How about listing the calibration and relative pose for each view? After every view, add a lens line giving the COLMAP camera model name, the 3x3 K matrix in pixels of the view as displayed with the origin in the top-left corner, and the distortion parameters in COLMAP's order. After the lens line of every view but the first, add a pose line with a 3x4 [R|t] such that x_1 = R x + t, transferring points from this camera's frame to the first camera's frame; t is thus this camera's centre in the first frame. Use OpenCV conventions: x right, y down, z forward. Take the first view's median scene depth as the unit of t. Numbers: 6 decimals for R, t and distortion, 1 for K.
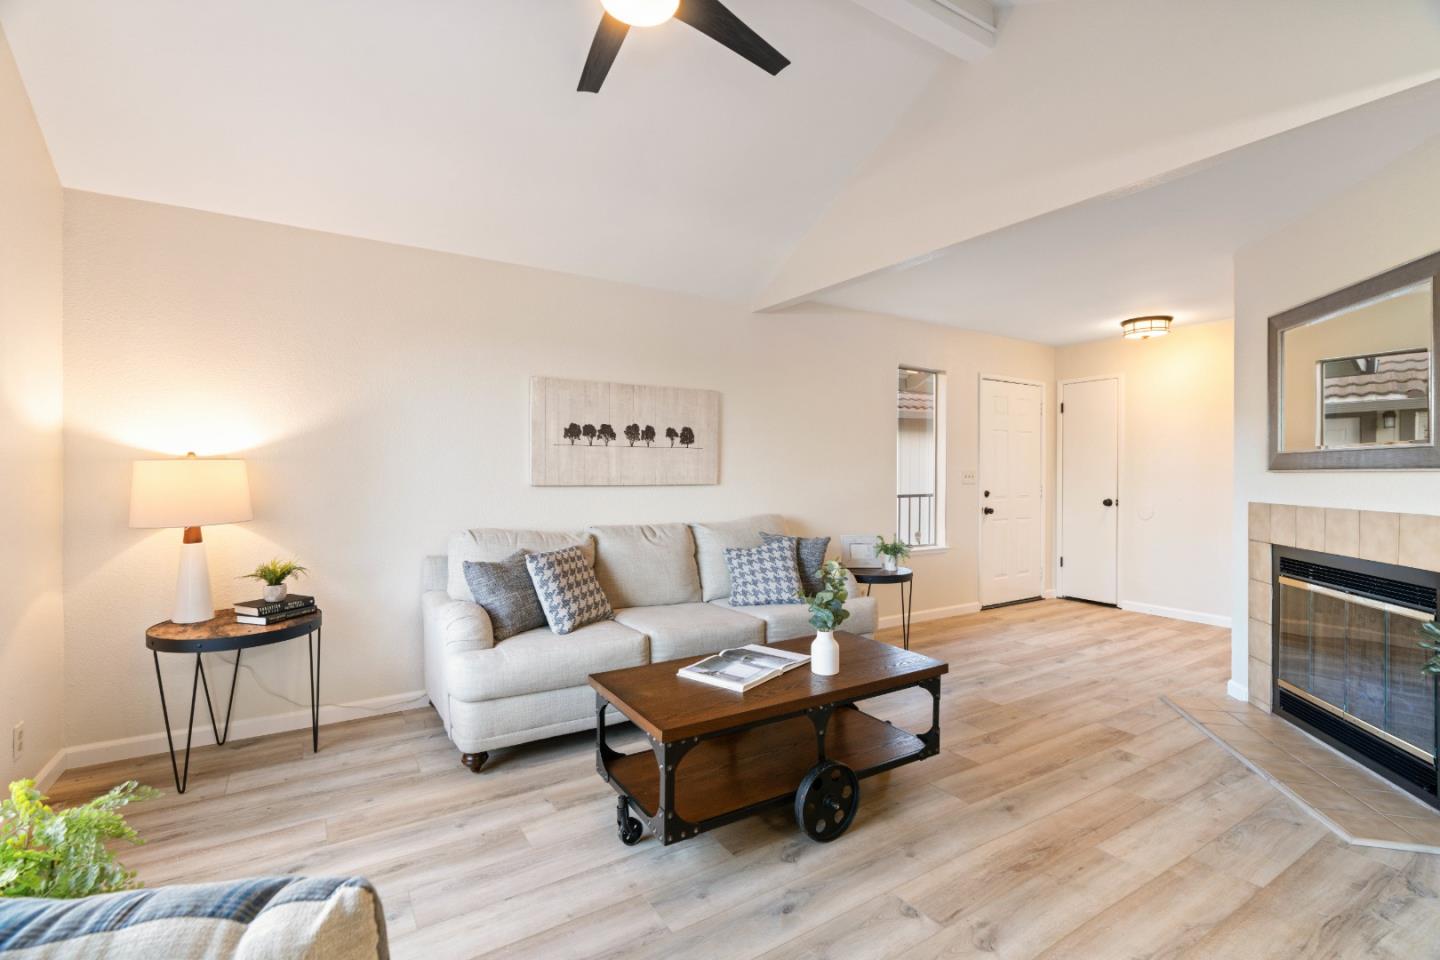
lens RADIAL K [[671.1, 0, 727.2], [0, 671.1, 472.5], [0, 0, 1]] dist [-0.007081, 0.000329]
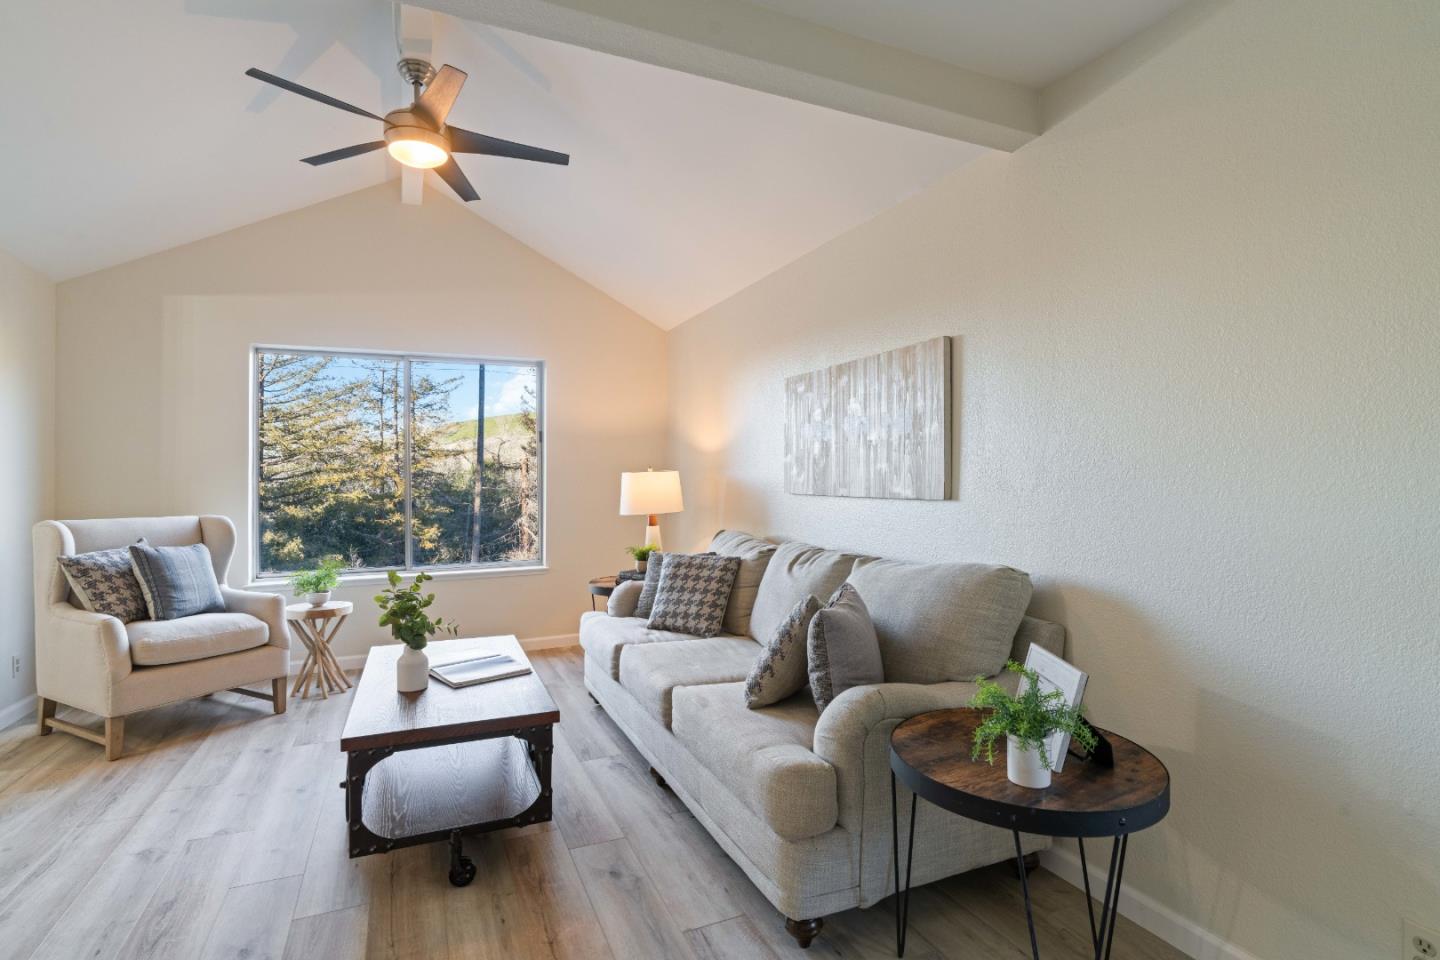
lens RADIAL K [[705.7, 0, 702.0], [0, 705.7, 490.4], [0, 0, 1]] dist [-0.003050, 0.001263]
pose [[-0.185704, 0.004770, -0.982594, 0.789298], [-0.004673, 0.999973, 0.005738, 0.003140], [0.982595, 0.005657, -0.185677, 1.198651]]
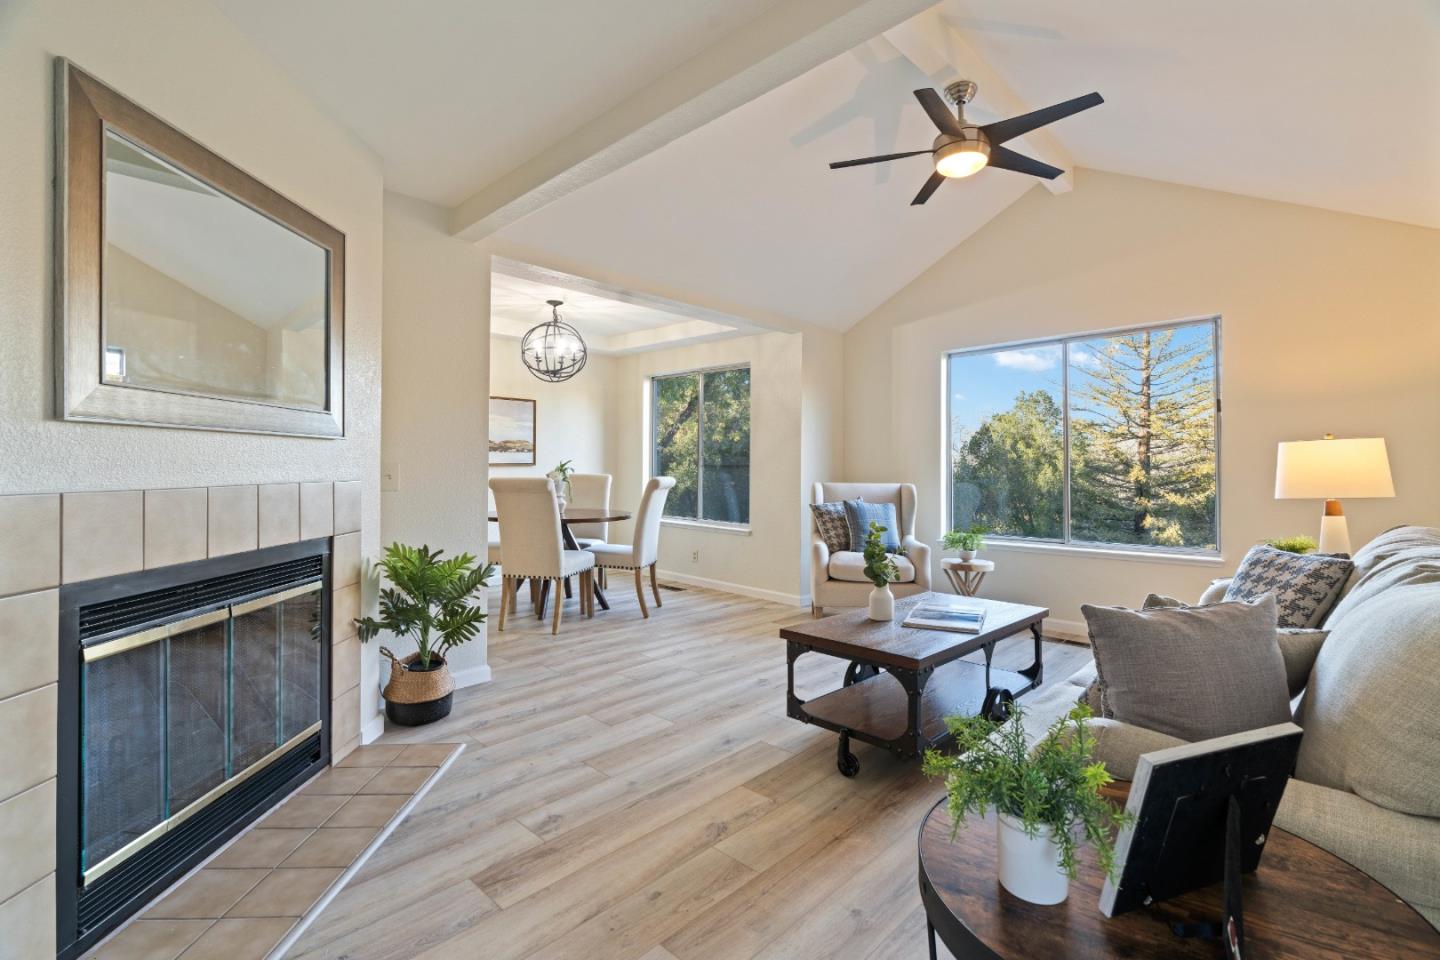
lens RADIAL K [[641.4, 0, 716.3], [0, 641.4, 482.4], [0, 0, 1]] dist [-0.007779, 0.003246]
pose [[-0.978151, -0.009296, -0.207689, 0.498698], [-0.014725, 0.999589, 0.024608, 0.023734], [0.207375, 0.027128, -0.977885, 1.526601]]
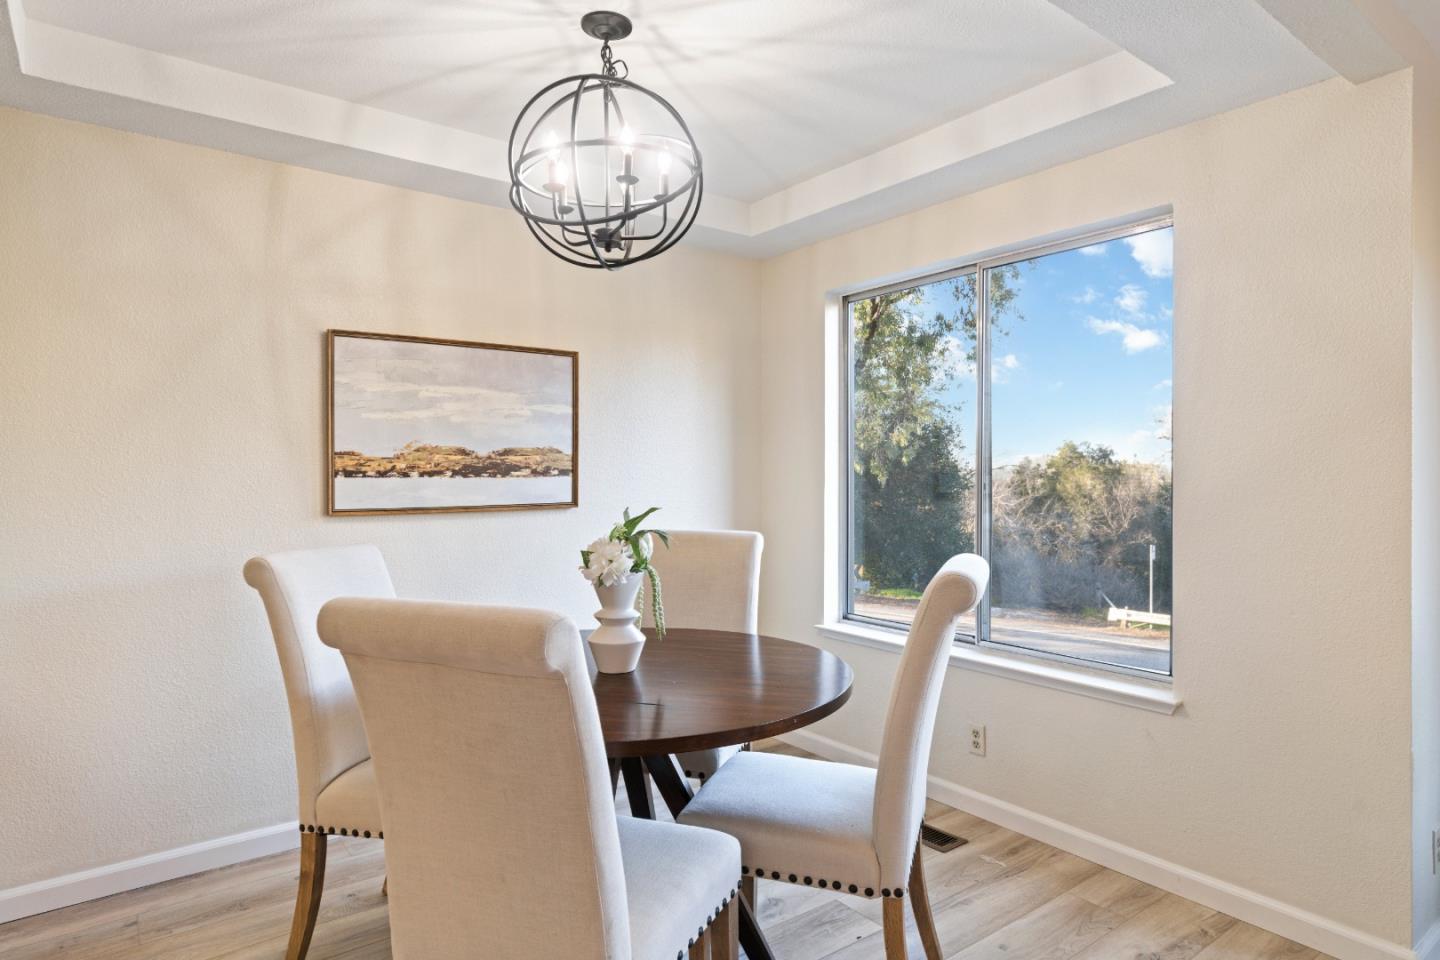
lens RADIAL K [[826.3, 0, 730.5], [0, 826.3, 477.1], [0, 0, 1]] dist [0.001094, -0.000762]
pose [[-0.997668, -0.000276, -0.068257, 0.509299], [0.000035, 0.999990, -0.004561, -0.006227], [0.068258, -0.004553, -0.997657, 0.550112]]
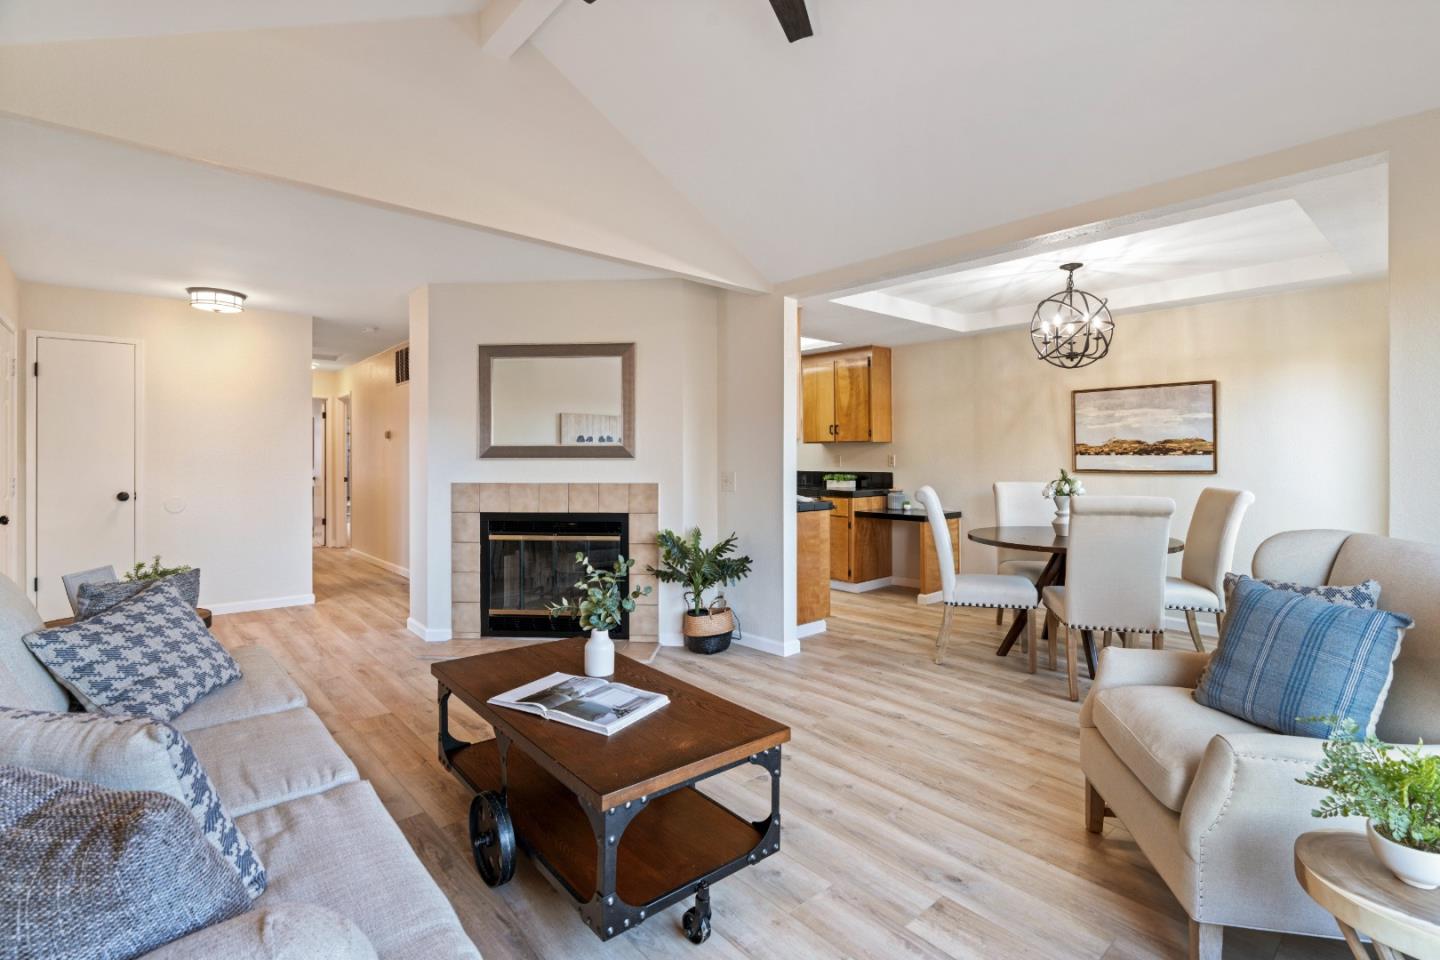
lens RADIAL K [[671.1, 0, 738.5], [0, 671.1, 448.4], [0, 0, 1]] dist [-0.007081, 0.000329]
pose [[-0.161330, 0.005119, 0.986887, -0.632335], [-0.000987, 0.999985, -0.005349, -0.017293], [-0.986900, -0.001837, -0.161322, 0.719750]]
